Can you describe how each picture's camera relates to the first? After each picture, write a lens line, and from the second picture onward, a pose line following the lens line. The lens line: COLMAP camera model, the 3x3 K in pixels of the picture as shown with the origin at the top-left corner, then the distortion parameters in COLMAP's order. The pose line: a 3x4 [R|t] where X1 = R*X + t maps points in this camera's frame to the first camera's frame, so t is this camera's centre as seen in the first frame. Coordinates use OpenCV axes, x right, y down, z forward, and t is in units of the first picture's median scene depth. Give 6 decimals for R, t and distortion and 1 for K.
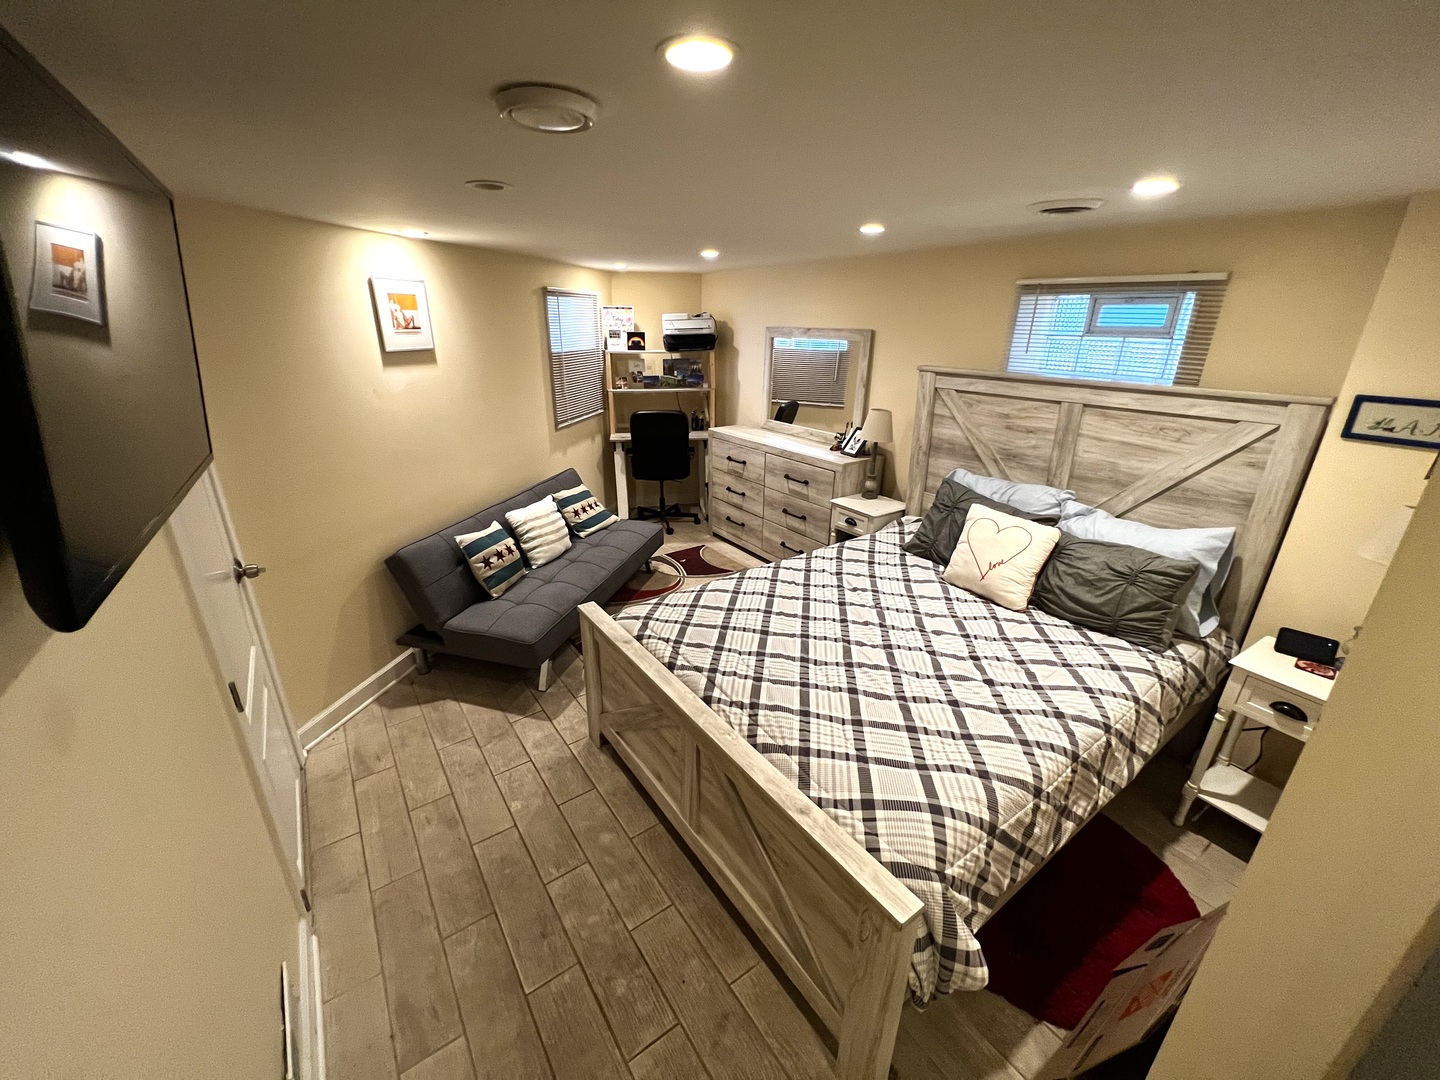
lens RADIAL K [[579.7, 0, 714.7], [0, 579.7, 539.4], [0, 0, 1]] dist [-0.004174, 0.000970]
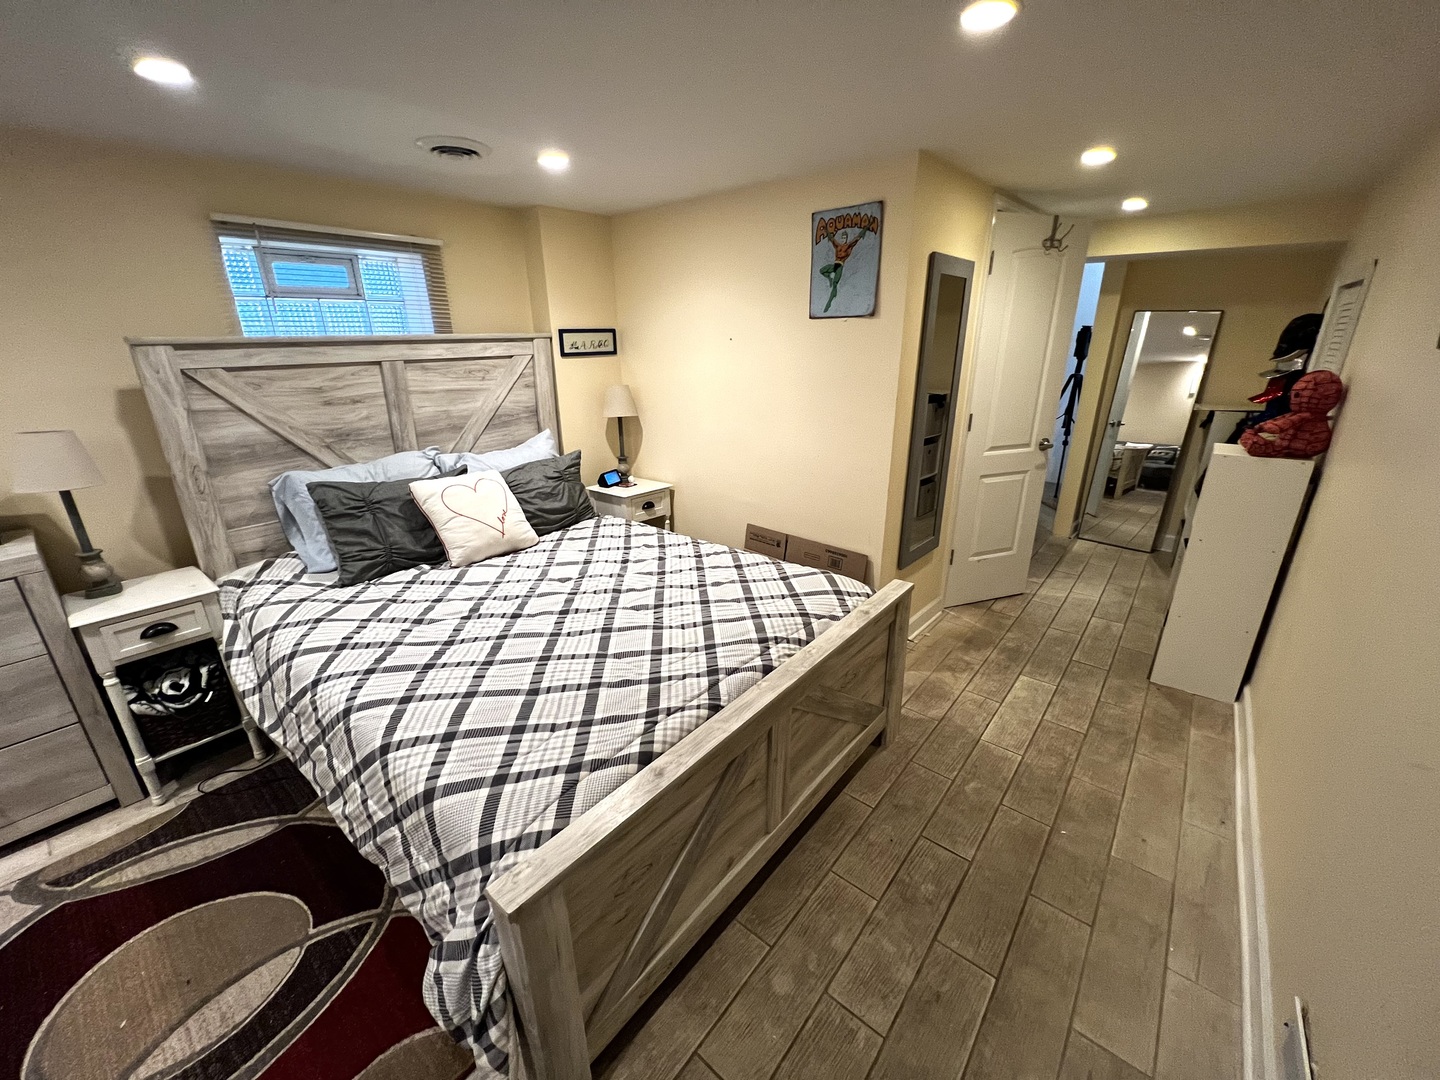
lens RADIAL K [[579.7, 0, 717.8], [0, 579.7, 539.3], [0, 0, 1]] dist [-0.004174, 0.000970]
pose [[-0.264298, -0.328891, 0.906630, -0.545765], [0.351657, 0.842476, 0.408132, -0.206209], [-0.898045, 0.426691, -0.107007, 0.811940]]
